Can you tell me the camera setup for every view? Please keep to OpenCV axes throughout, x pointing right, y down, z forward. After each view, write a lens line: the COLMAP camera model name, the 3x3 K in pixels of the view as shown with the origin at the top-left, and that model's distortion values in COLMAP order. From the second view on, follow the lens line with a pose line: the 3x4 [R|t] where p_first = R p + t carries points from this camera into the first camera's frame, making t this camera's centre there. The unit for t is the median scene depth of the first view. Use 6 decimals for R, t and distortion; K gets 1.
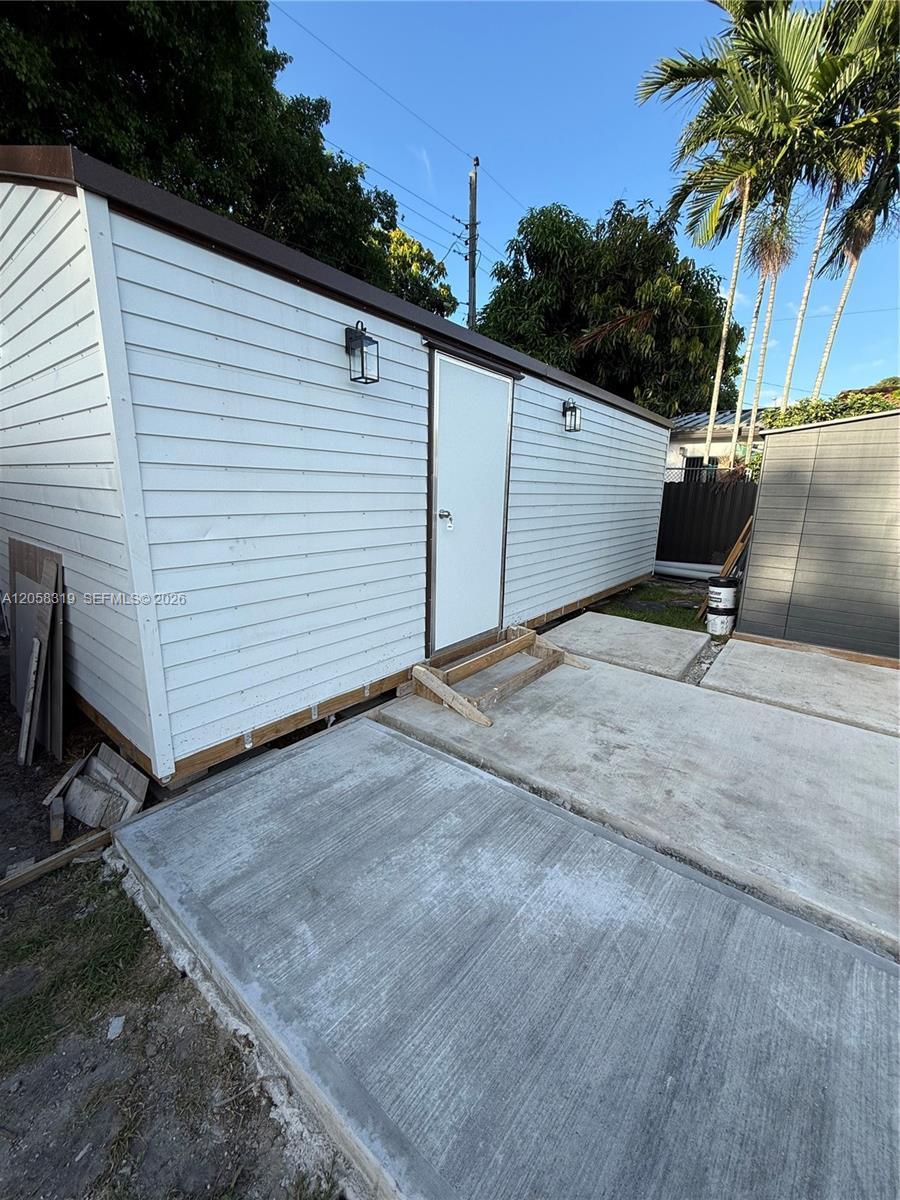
lens RADIAL K [[478.2, 0, 450.0], [0, 478.2, 600.0], [0, 0, 1]] dist [-0.000504, -0.000261]
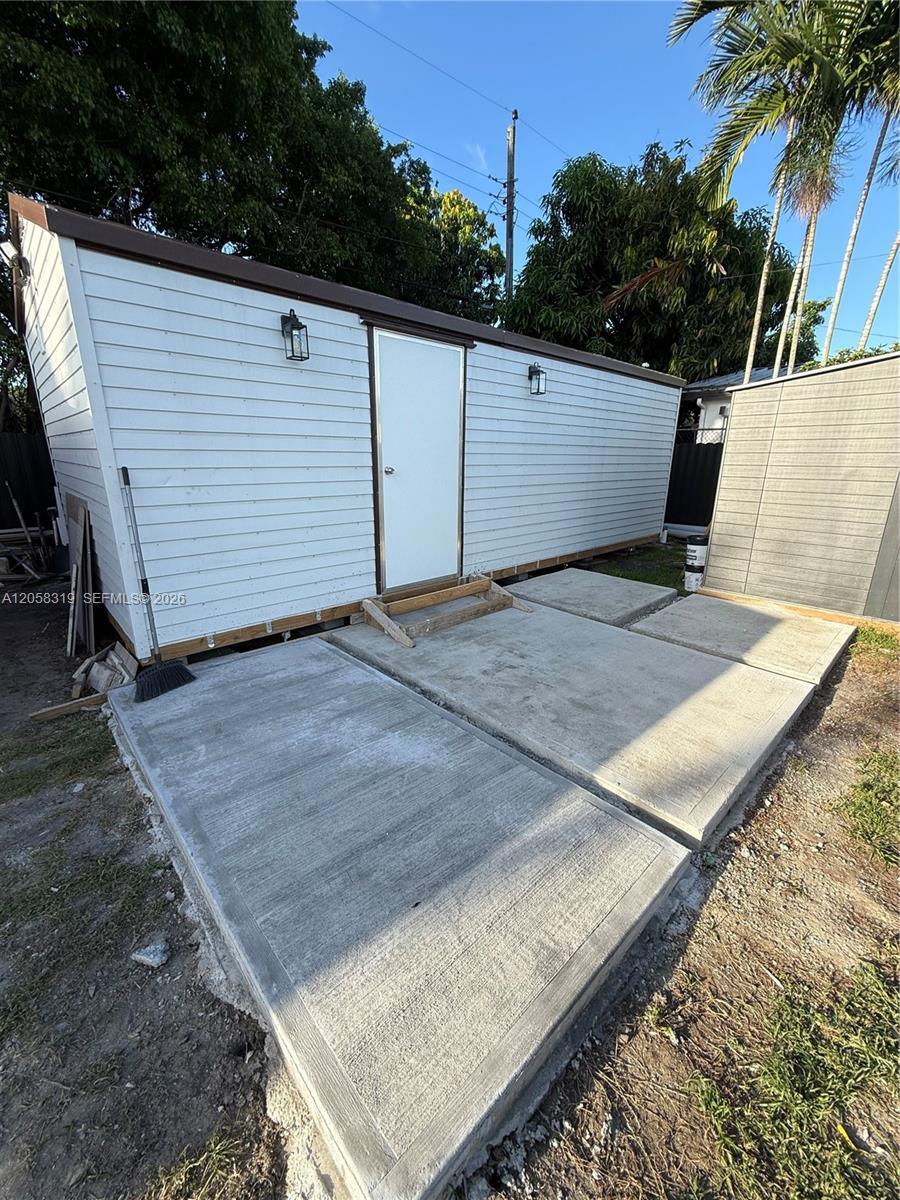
lens RADIAL K [[478.2, 0, 450.0], [0, 478.2, 600.0], [0, 0, 1]] dist [-0.000504, -0.000261]
pose [[0.988901, 0.030667, -0.145376, 0.315251], [-0.021678, 0.997777, 0.063019, 0.059817], [0.146985, -0.059168, 0.987367, -0.153062]]
